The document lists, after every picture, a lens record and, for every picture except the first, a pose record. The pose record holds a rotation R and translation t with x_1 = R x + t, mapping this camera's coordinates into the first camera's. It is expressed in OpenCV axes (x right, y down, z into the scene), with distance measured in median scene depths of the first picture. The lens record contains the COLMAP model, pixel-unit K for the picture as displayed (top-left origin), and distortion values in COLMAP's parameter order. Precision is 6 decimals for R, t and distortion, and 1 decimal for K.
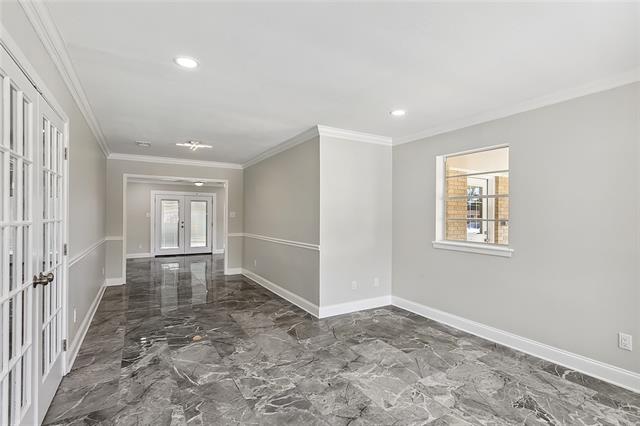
lens RADIAL K [[322.8, 0, 320.1], [0, 322.8, 214.9], [0, 0, 1]] dist [0.001413, 0.000212]
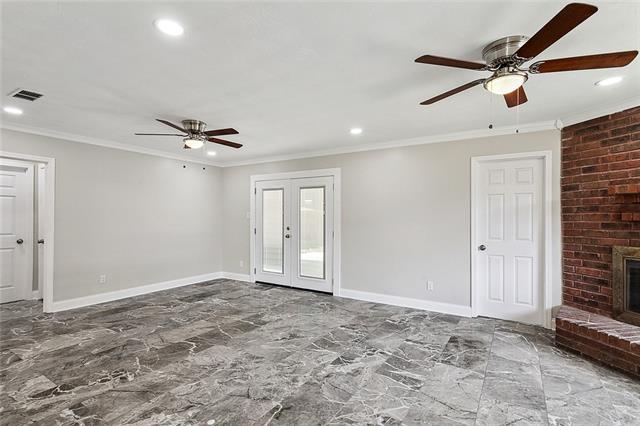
lens RADIAL K [[322.8, 0, 319.8], [0, 322.8, 214.3], [0, 0, 1]] dist [0.001413, 0.000212]
pose [[0.405504, -0.003026, -0.914088, 0.101158], [0.007342, 0.999973, -0.000053, 0.000023], [0.914064, -0.006690, 0.405516, 0.832664]]
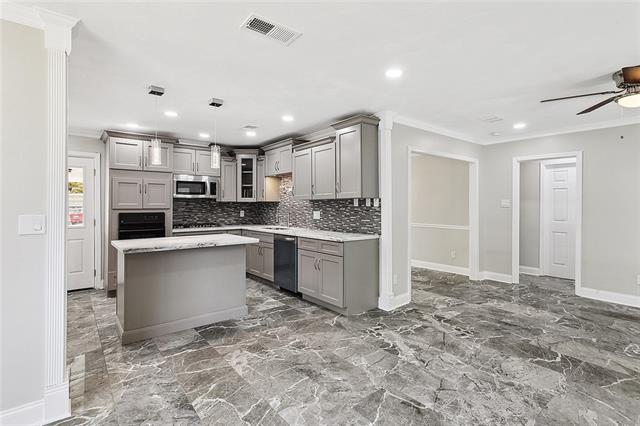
lens RADIAL K [[322.8, 0, 319.5], [0, 322.8, 210.1], [0, 0, 1]] dist [0.001413, 0.000212]
pose [[-0.999029, 0.001537, -0.044020, -0.198273], [0.001350, 0.999990, 0.004290, 0.007253], [0.044026, 0.004226, -0.999021, 1.414382]]
